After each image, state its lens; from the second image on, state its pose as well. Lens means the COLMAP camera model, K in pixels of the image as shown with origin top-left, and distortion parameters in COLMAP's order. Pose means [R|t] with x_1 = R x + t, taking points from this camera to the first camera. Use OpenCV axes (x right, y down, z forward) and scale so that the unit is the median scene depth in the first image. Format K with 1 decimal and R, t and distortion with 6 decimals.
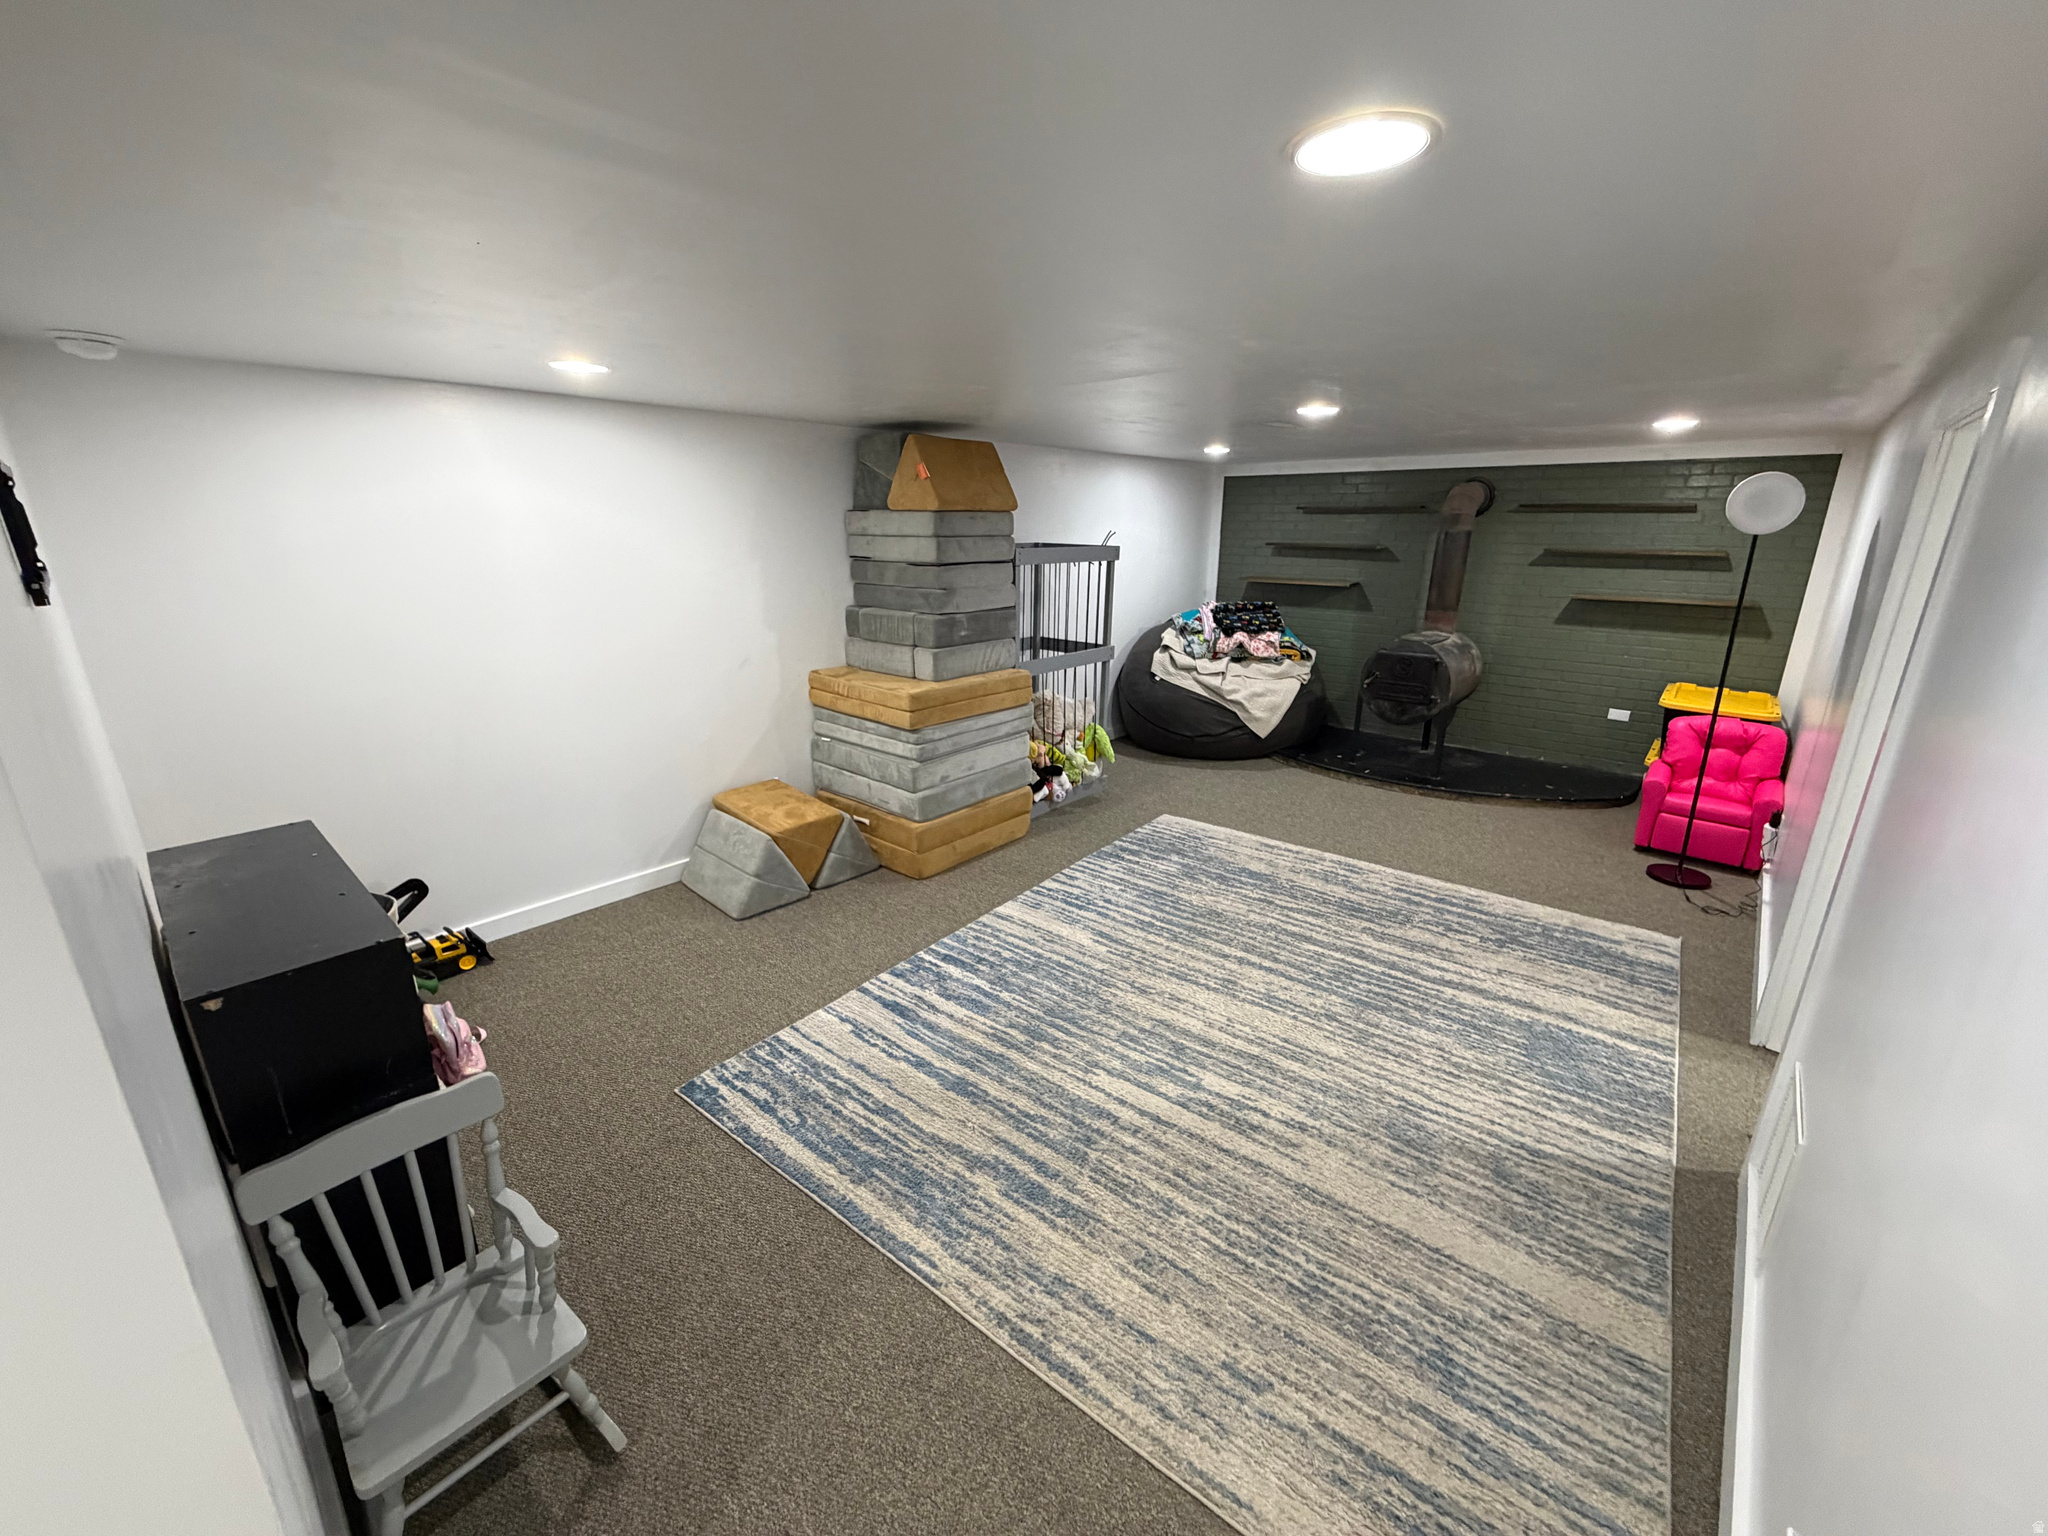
lens RADIAL K [[861.3, 0, 1019.8], [0, 861.3, 773.4], [0, 0, 1]] dist [0.004616, 0.000265]
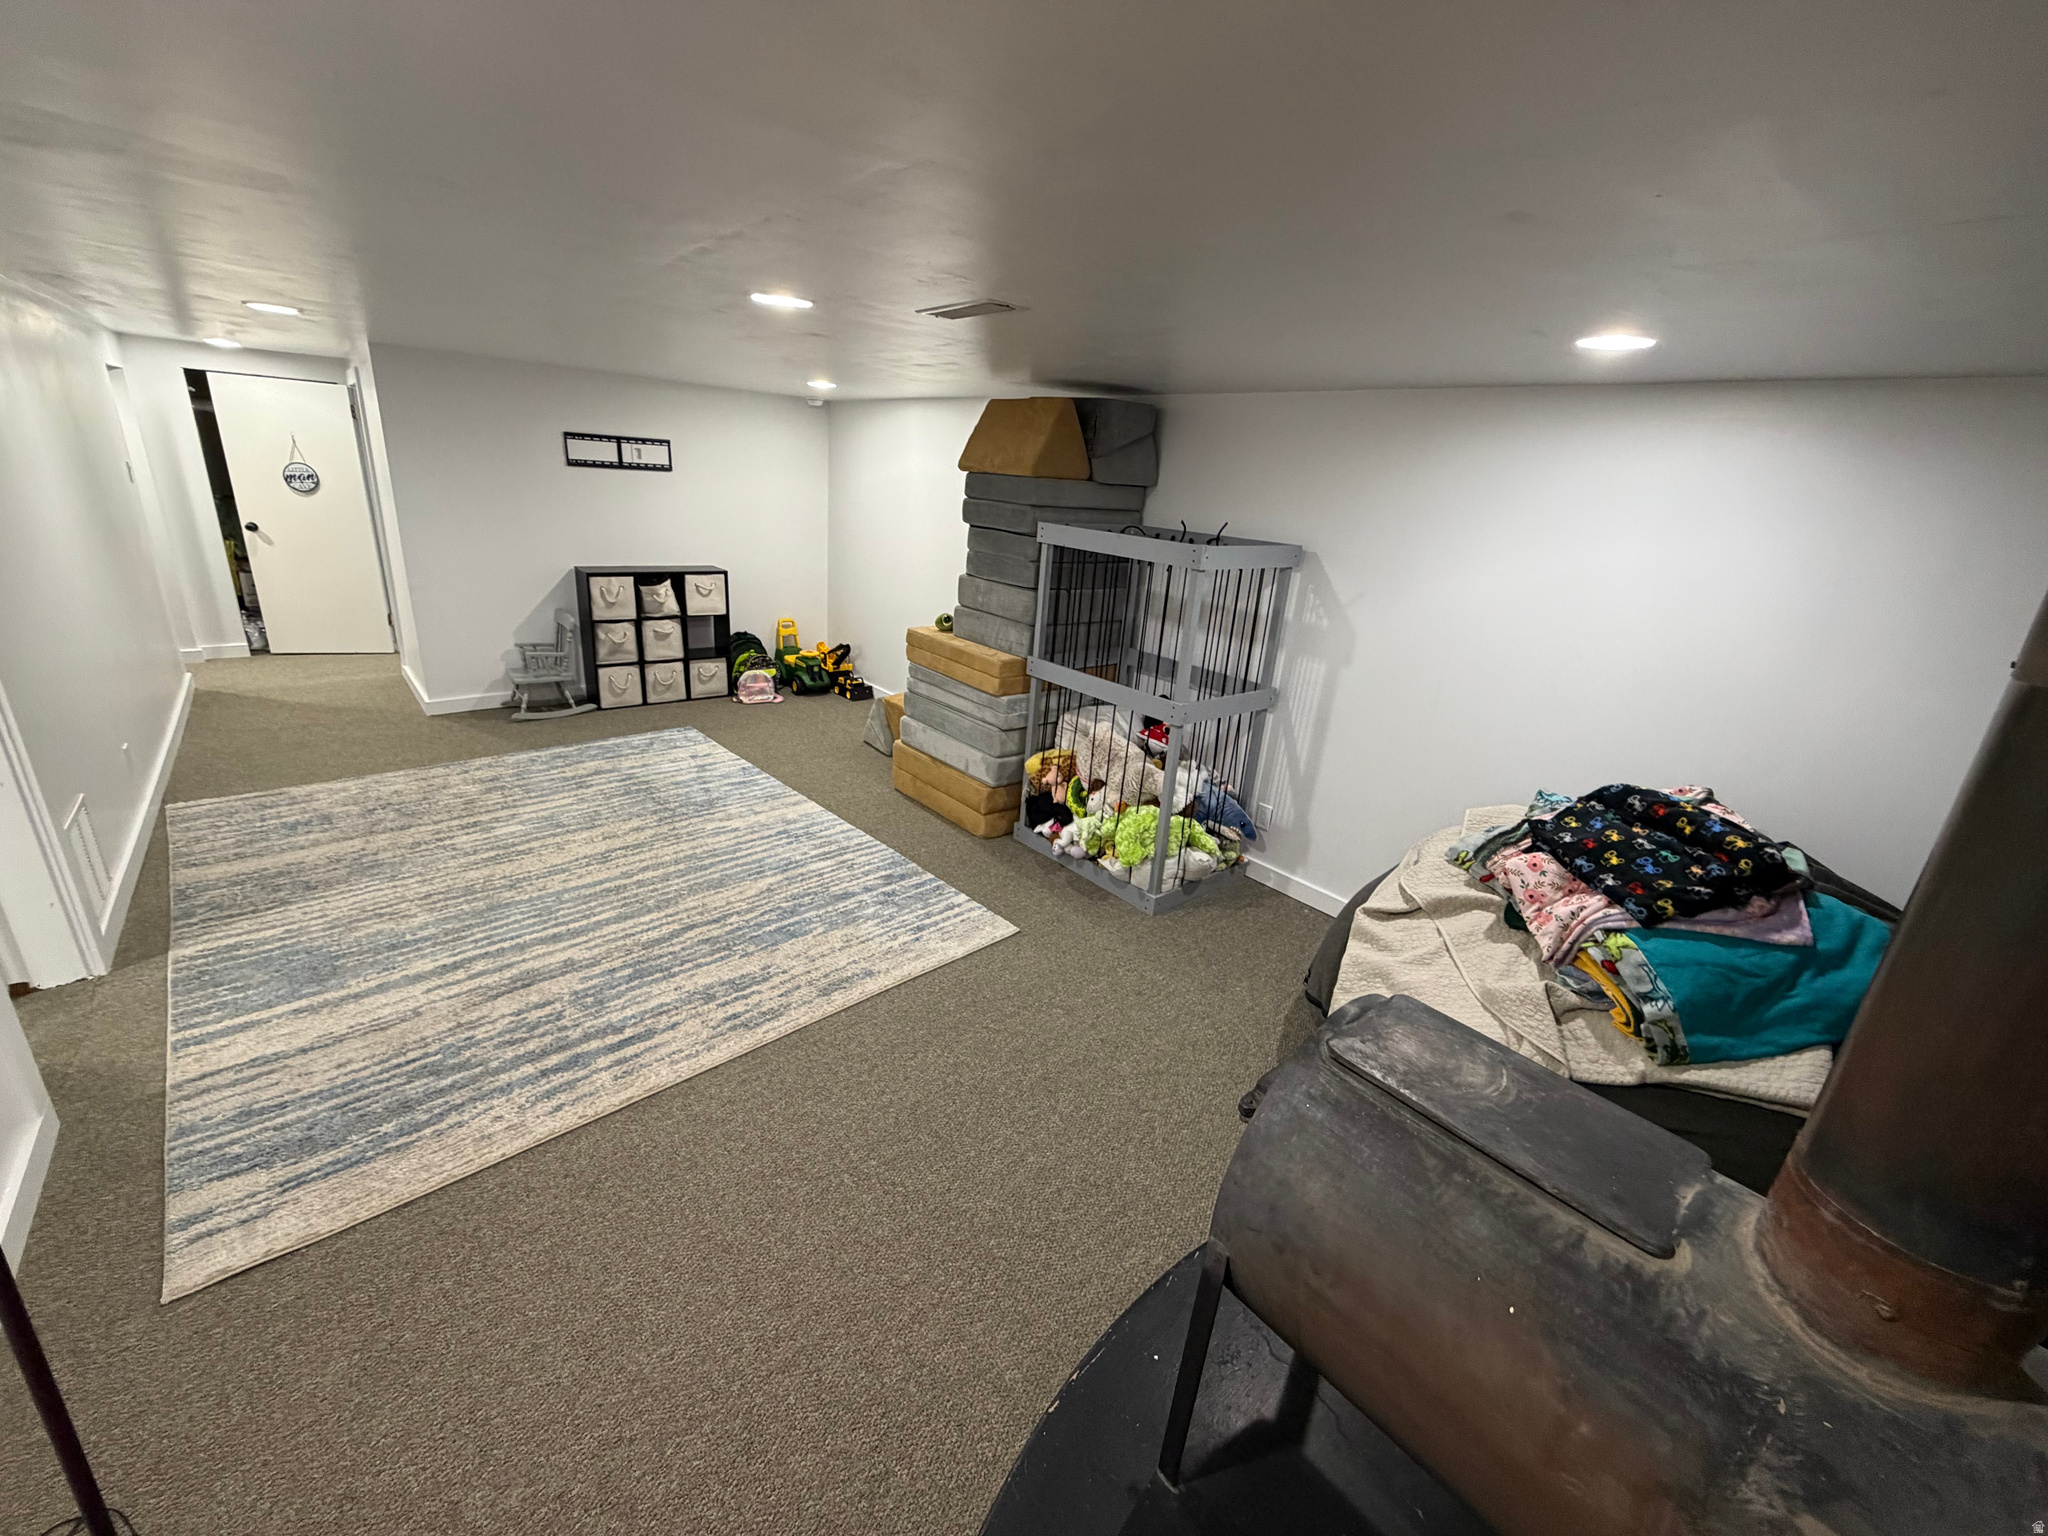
lens RADIAL K [[813.1, 0, 1019.9], [0, 813.1, 758.7], [0, 0, 1]] dist [-0.000363, -0.000496]
pose [[-0.165756, 0.308308, -0.936734, 1.150710], [-0.351828, 0.868880, 0.348231, -0.466005], [0.921272, 0.387291, -0.035551, 1.516526]]
